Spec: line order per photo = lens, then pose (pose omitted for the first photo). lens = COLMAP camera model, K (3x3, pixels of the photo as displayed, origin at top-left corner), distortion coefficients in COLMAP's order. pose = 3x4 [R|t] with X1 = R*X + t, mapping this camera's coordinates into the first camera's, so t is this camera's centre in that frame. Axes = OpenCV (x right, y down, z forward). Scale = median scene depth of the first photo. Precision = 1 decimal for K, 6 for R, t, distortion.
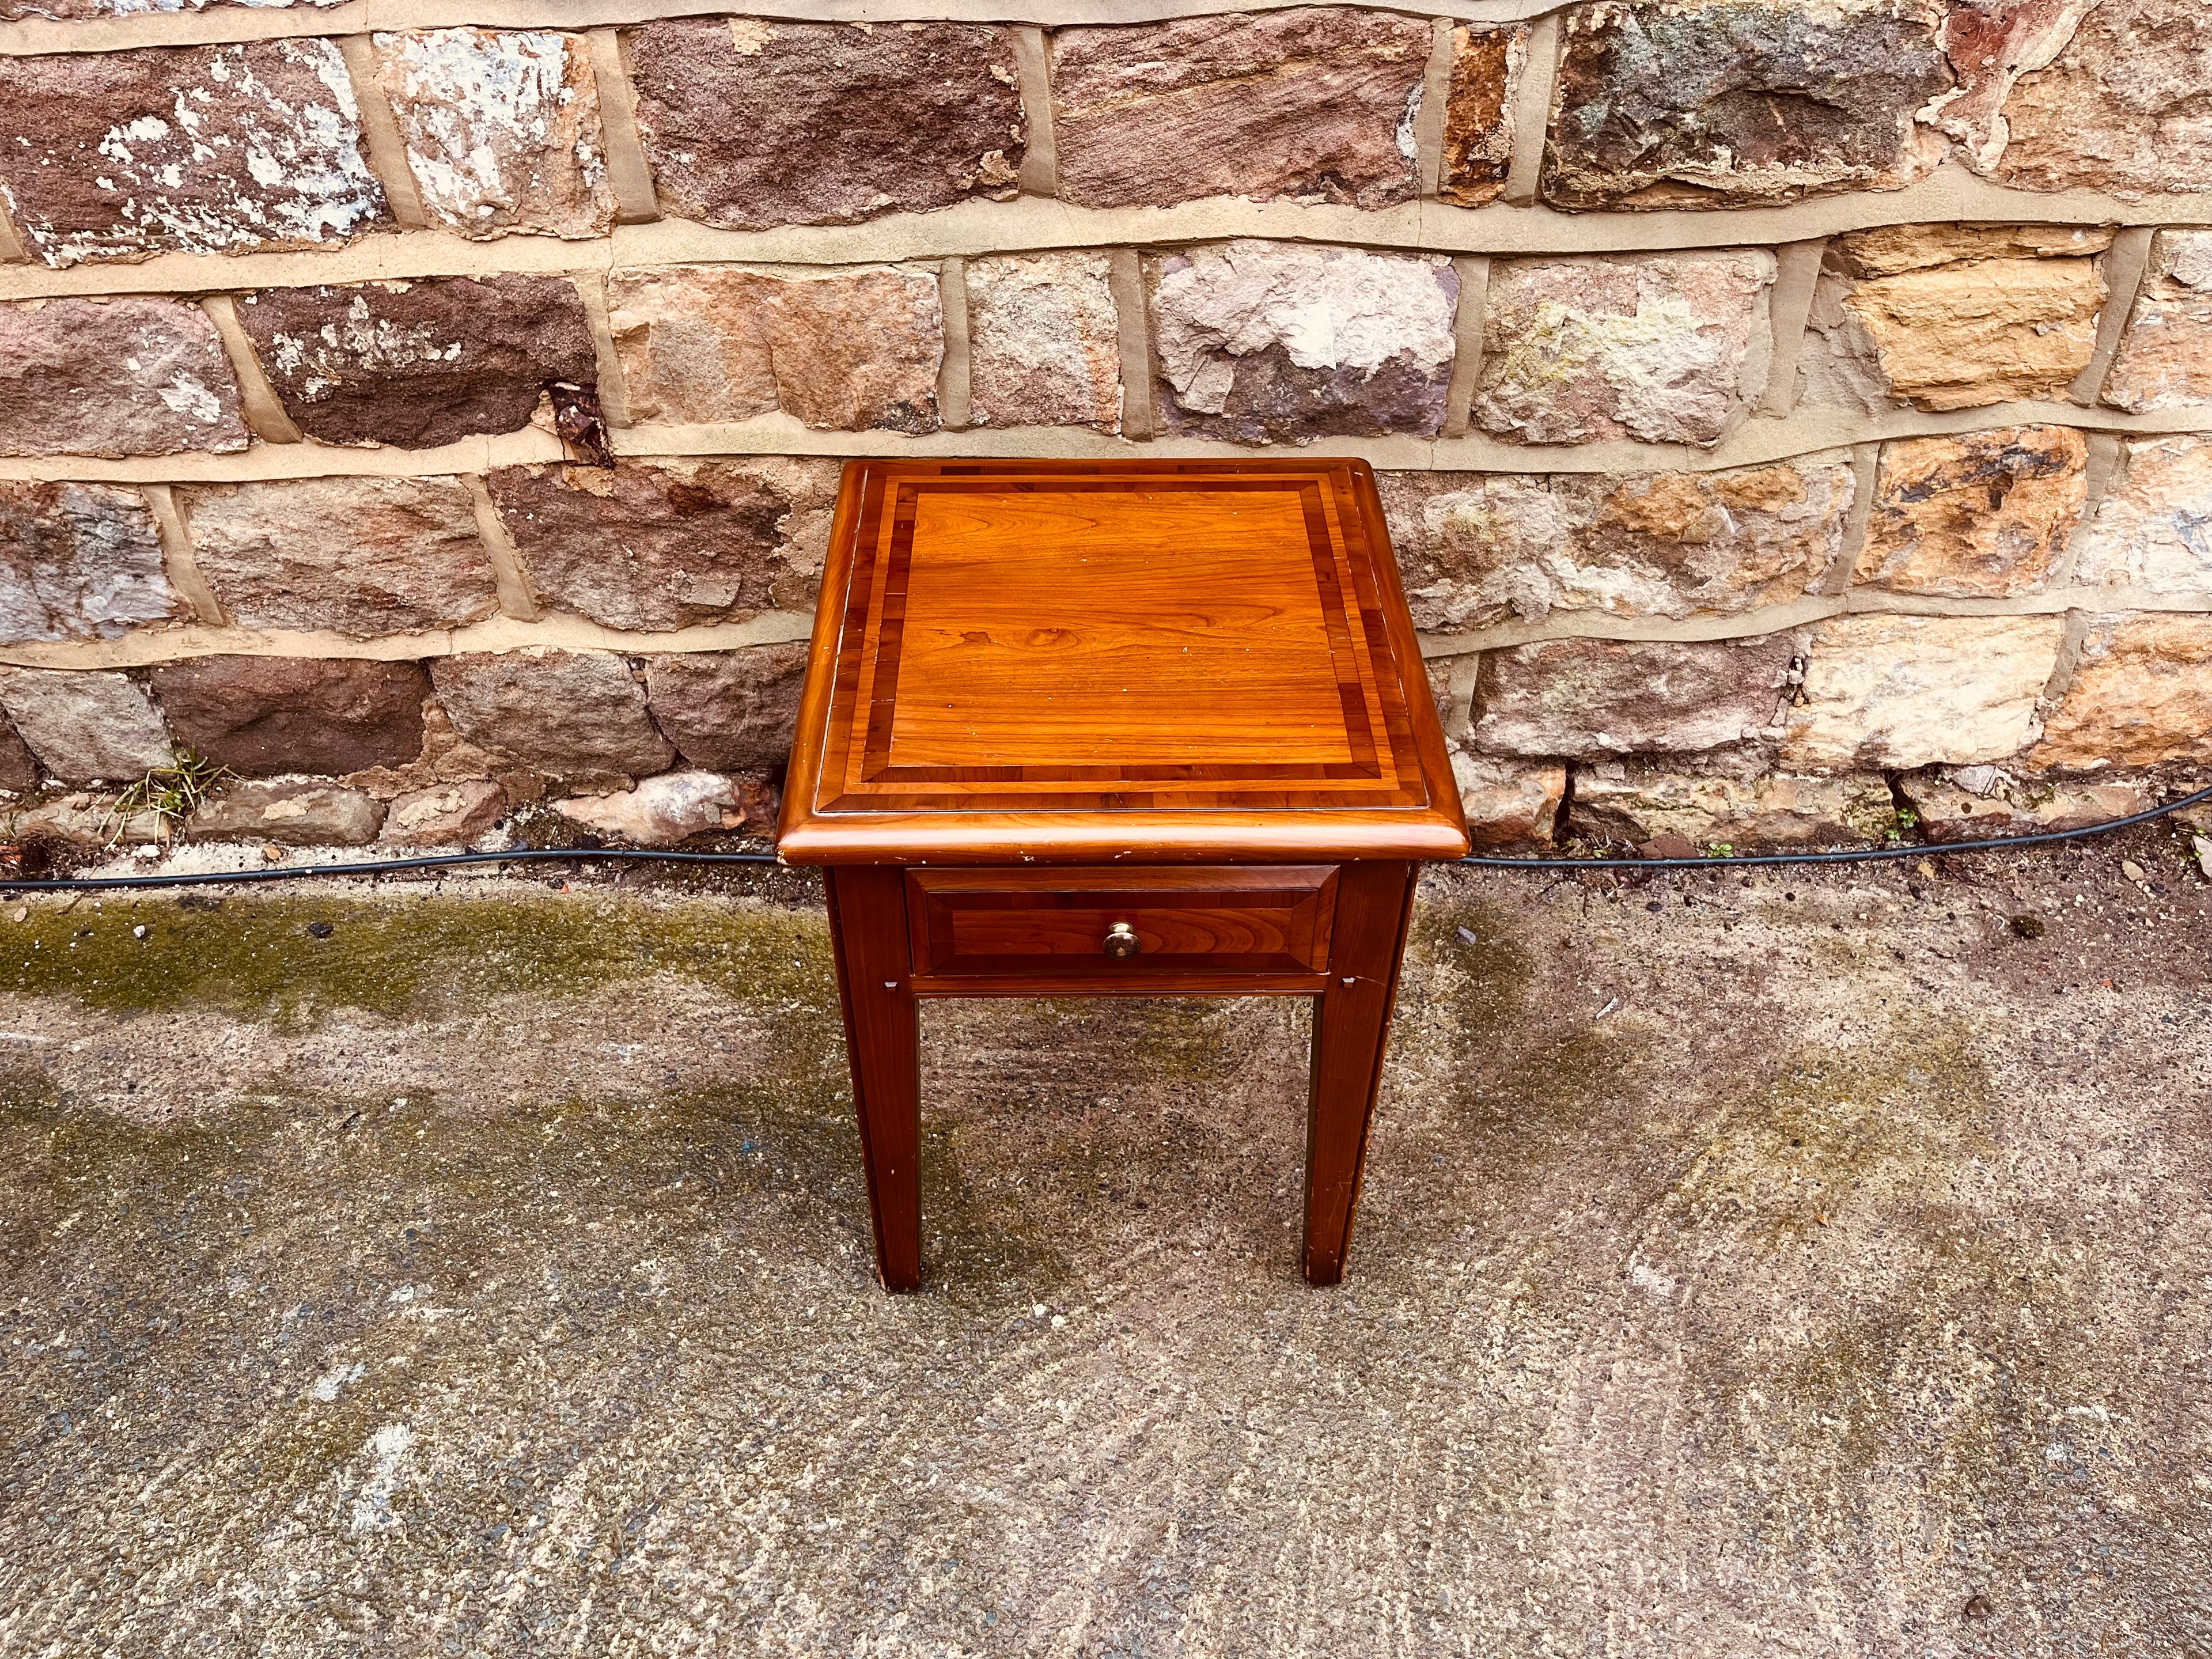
lens RADIAL K [[1673.5, 0, 1098.1], [0, 1673.5, 829.1], [0, 0, 1]] dist [0.058136, -0.074766]
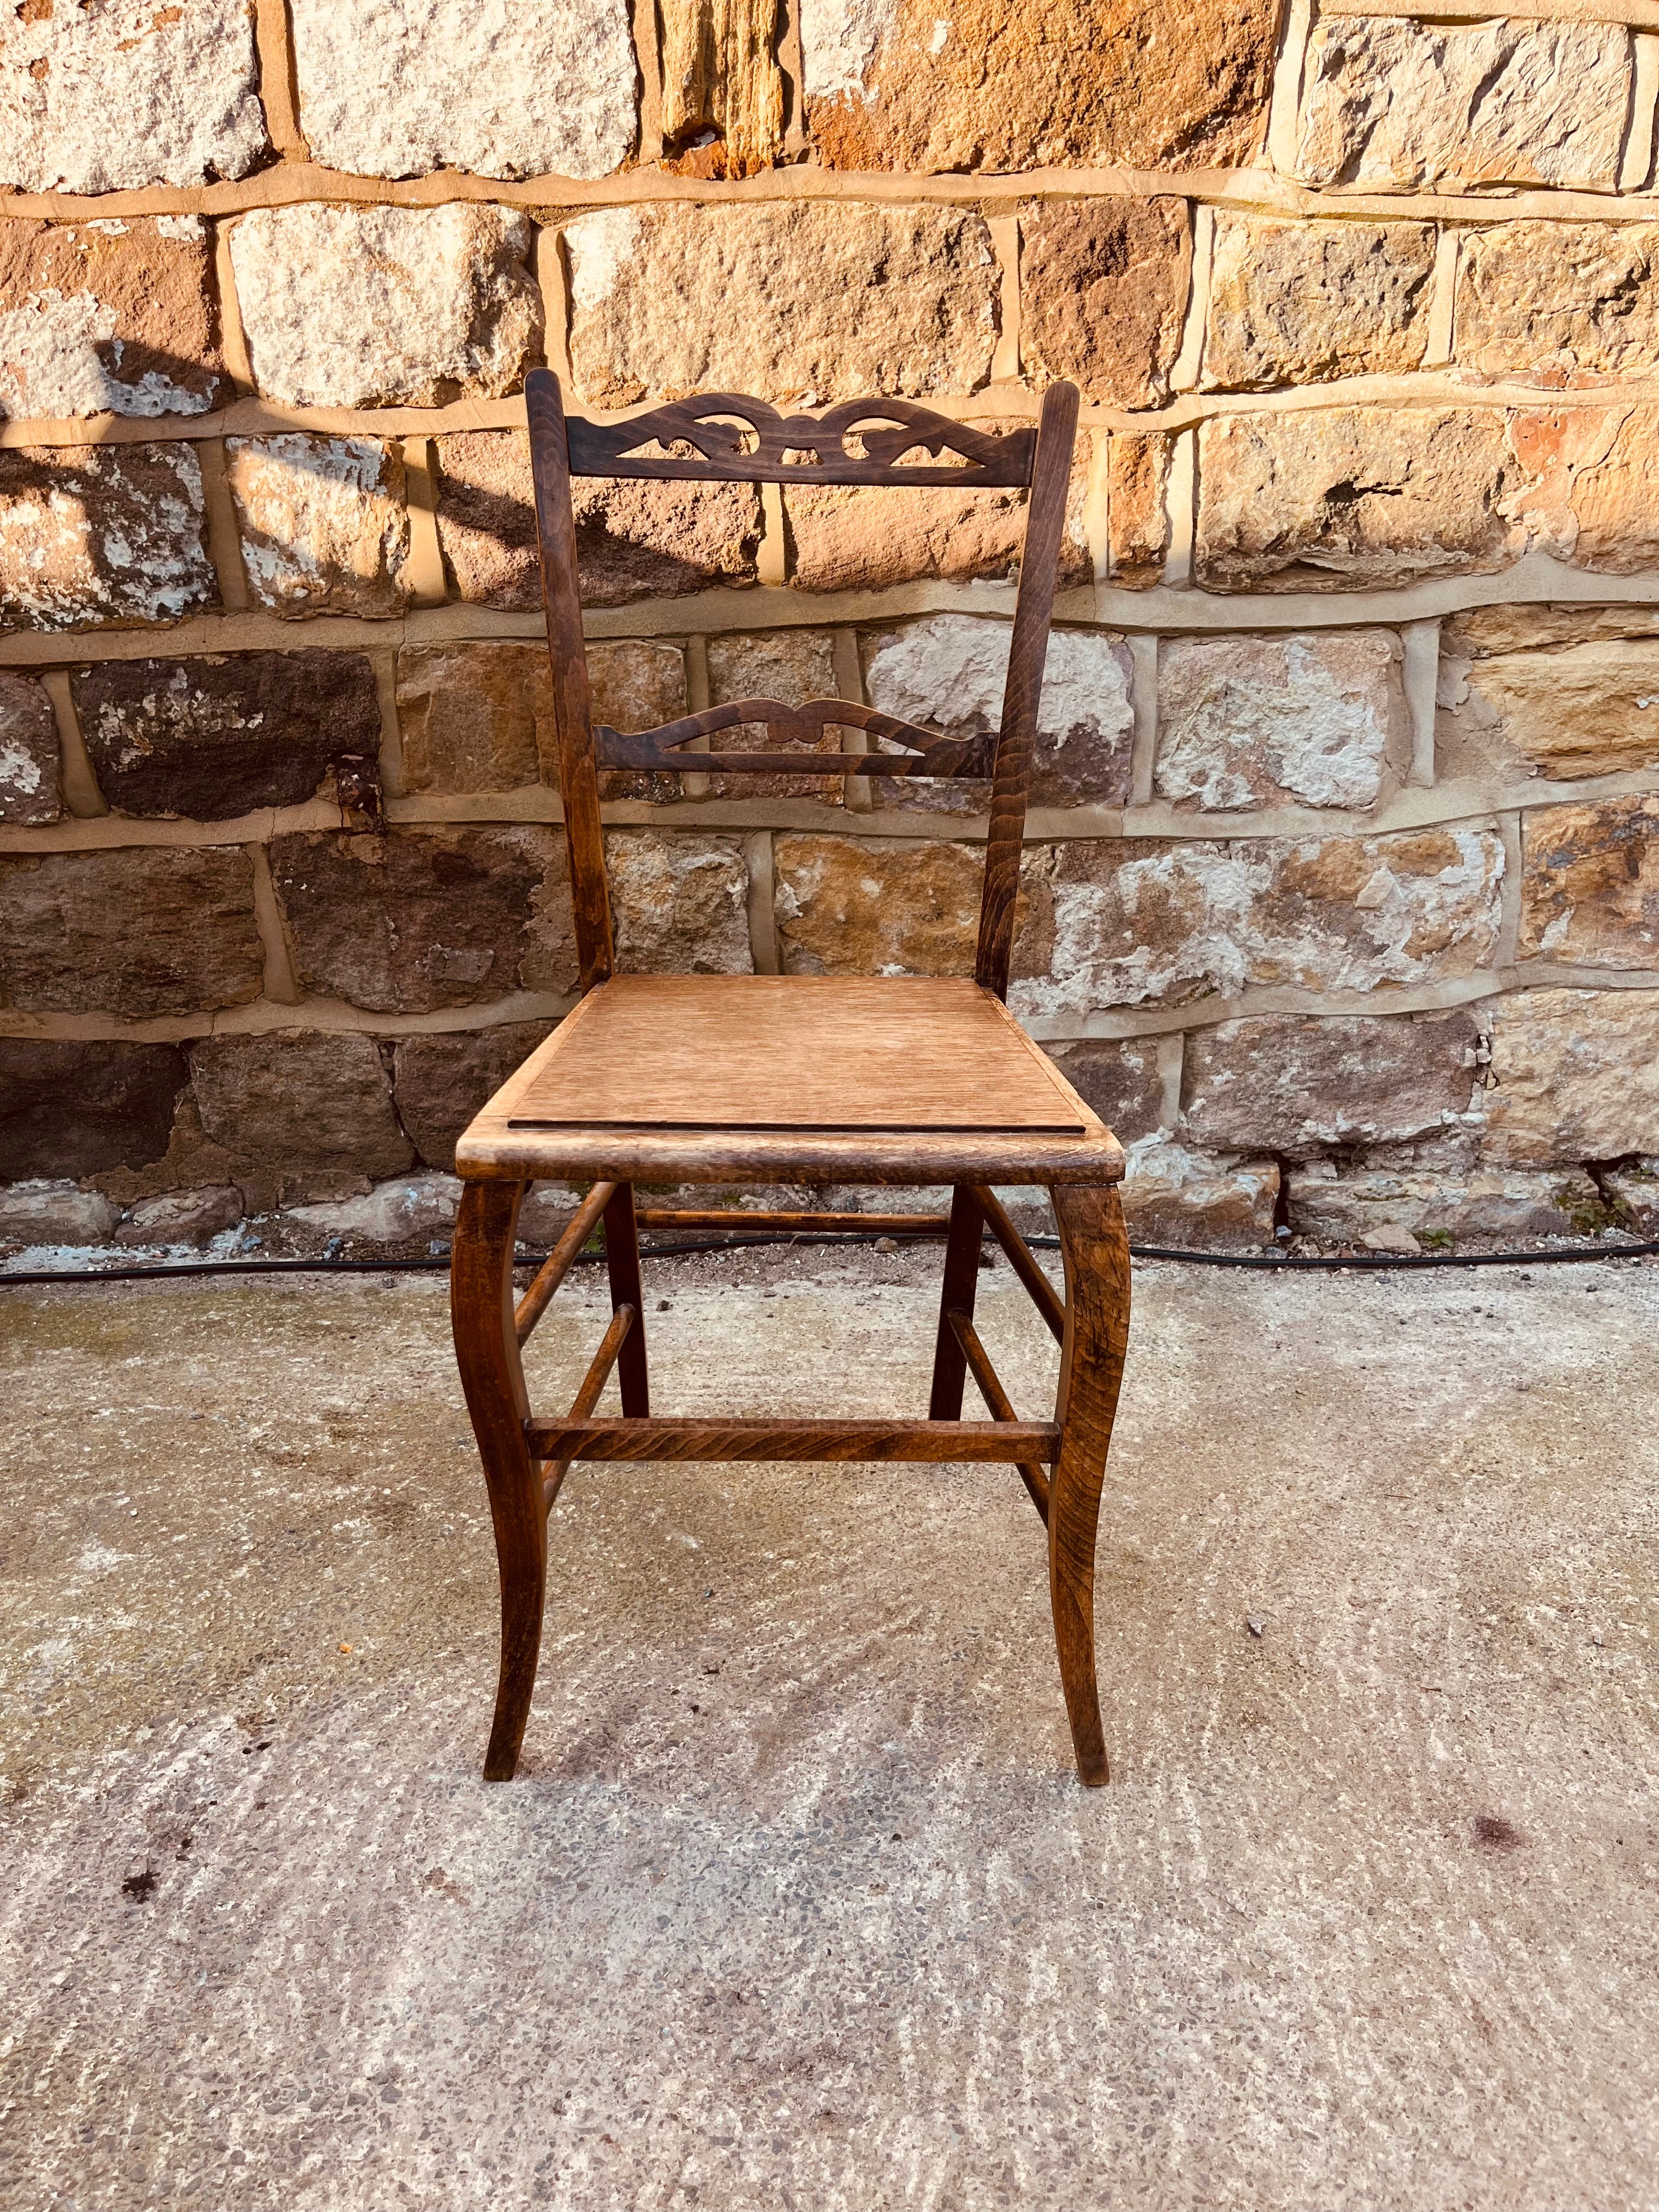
lens RADIAL K [[1673.5, 0, 838.1], [0, 1673.5, 1113.6], [0, 0, 1]] dist [0.058136, -0.074766]
pose [[0.999892, -0.008526, 0.011953, -0.005025], [0.012380, 0.927296, -0.374124, 0.382172], [-0.007894, 0.374232, 0.927302, 0.040449]]
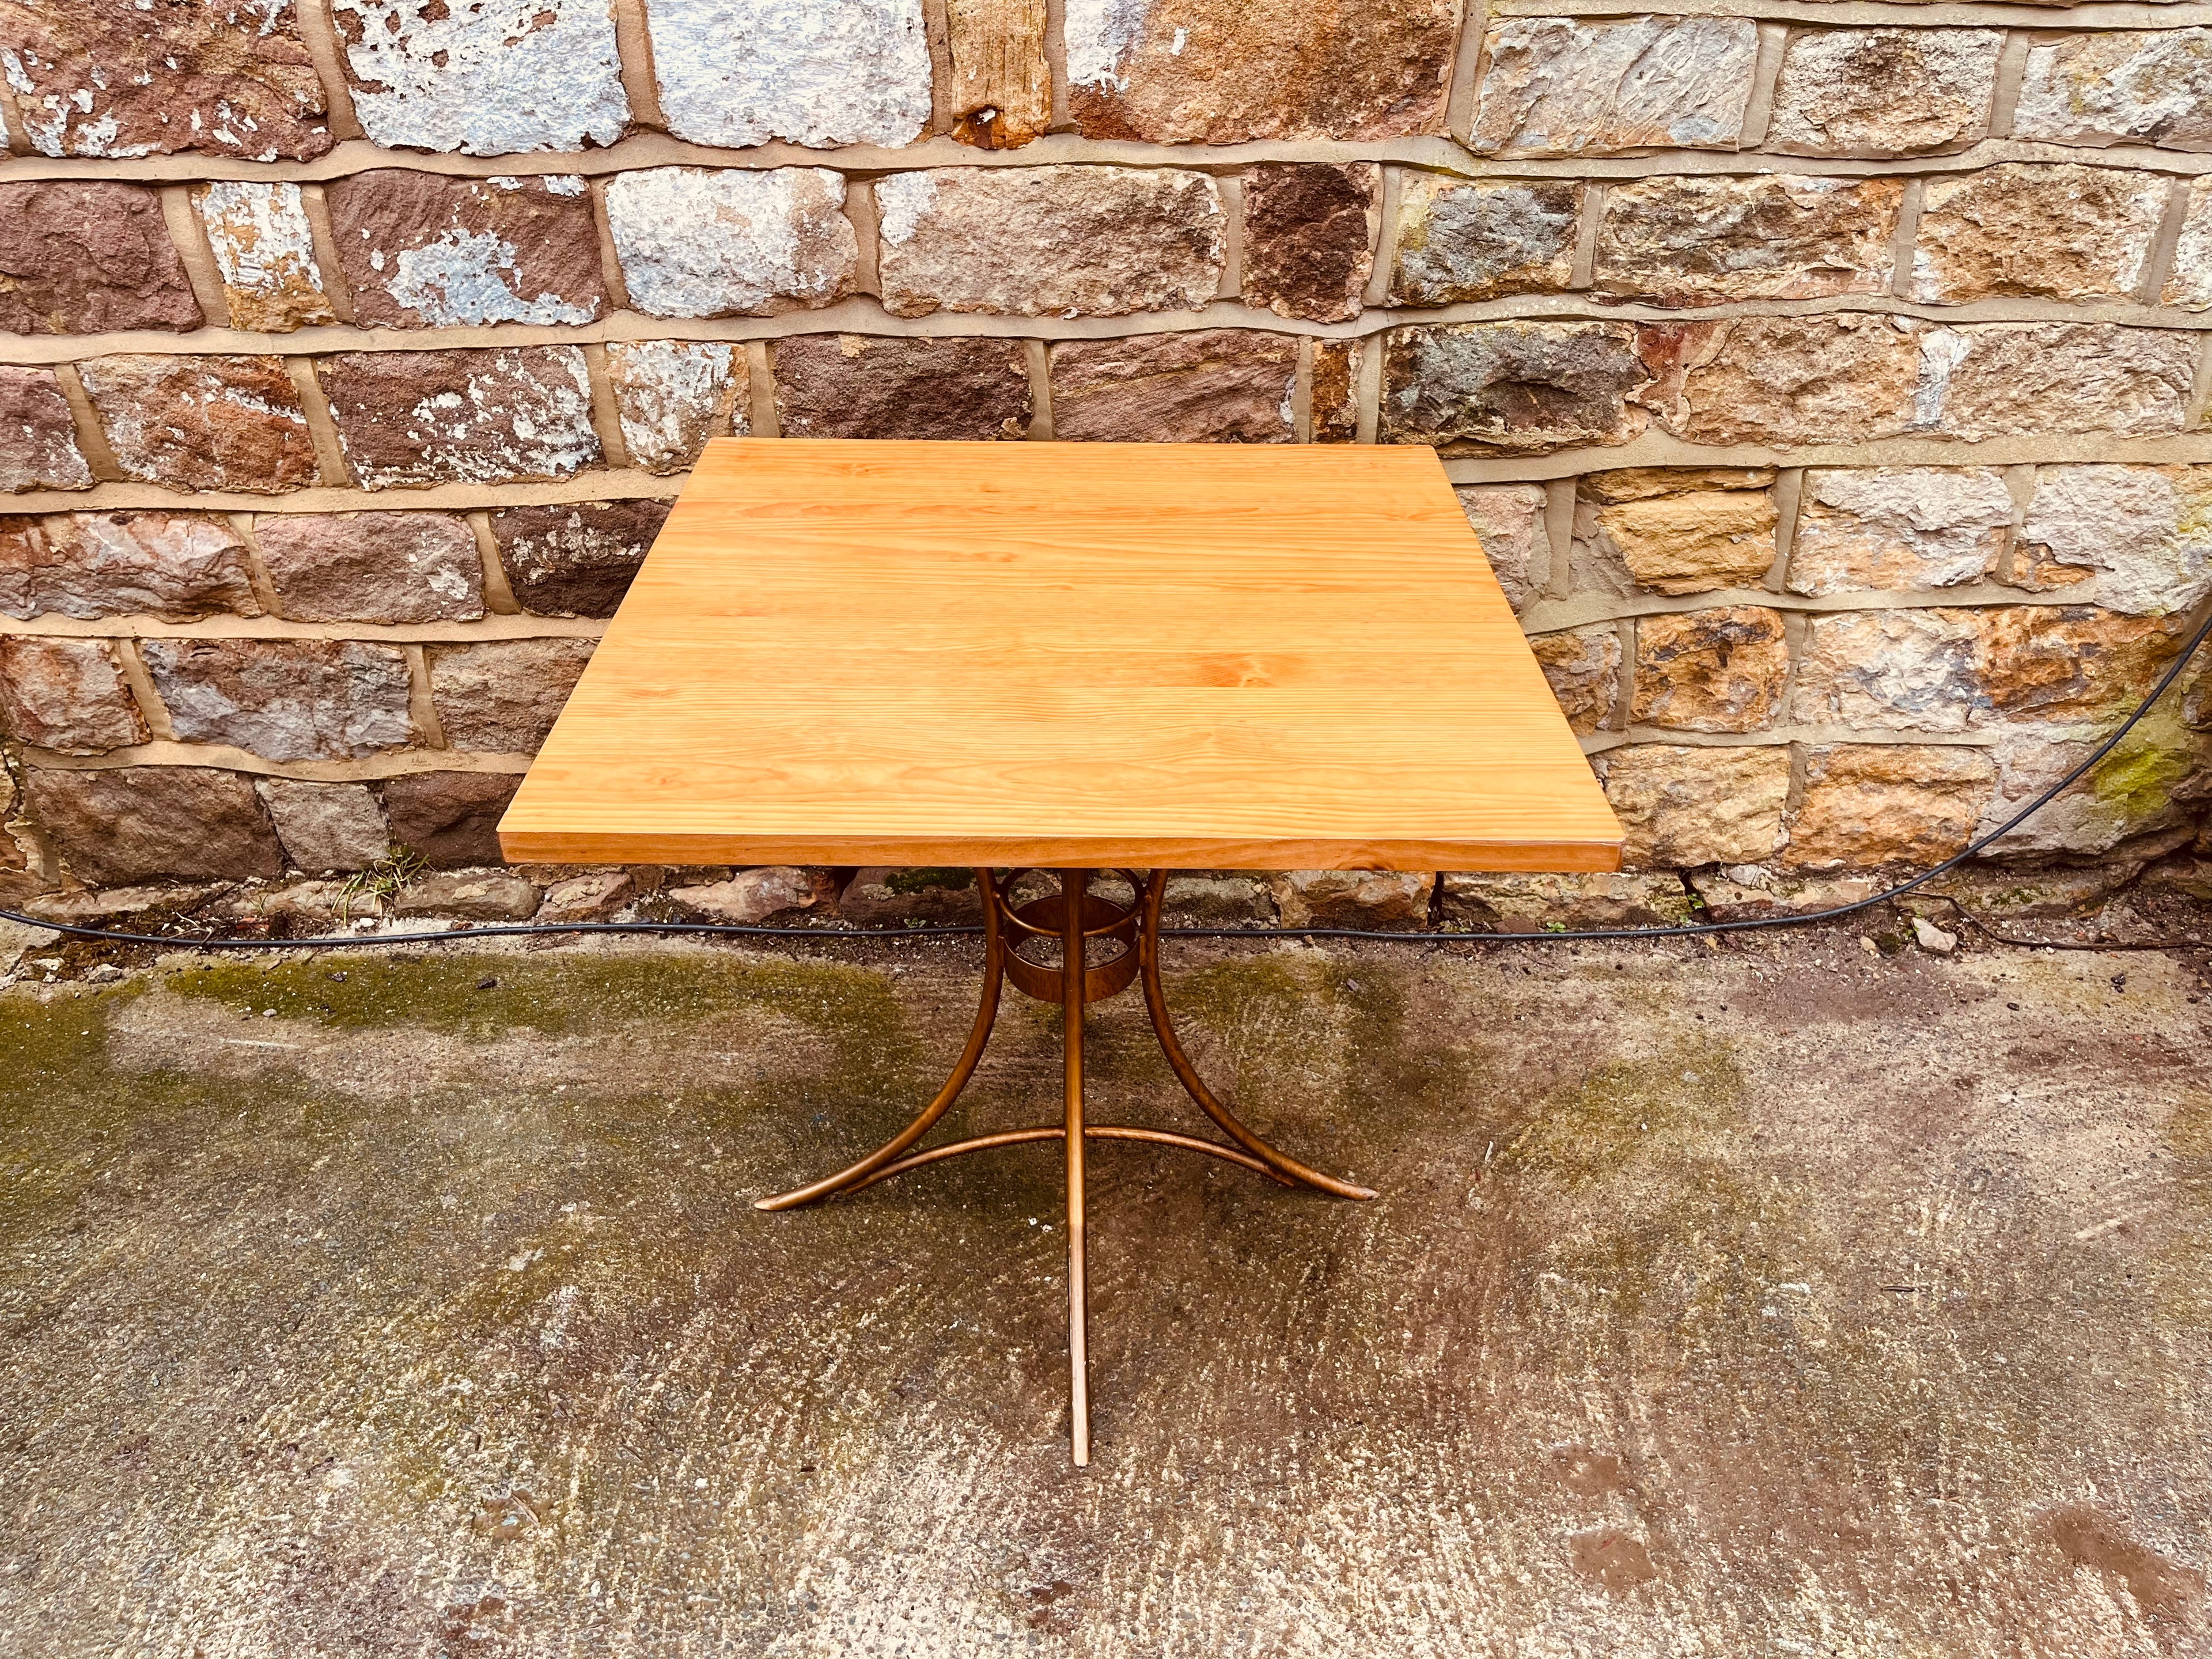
lens RADIAL K [[1673.5, 0, 1099.7], [0, 1673.5, 818.7], [0, 0, 1]] dist [0.058136, -0.074766]
pose [[0.999991, 0.003306, -0.002505, 0.019876], [-0.003675, 0.986160, -0.165754, 0.177122], [0.001922, 0.165762, 0.986164, -0.372664]]
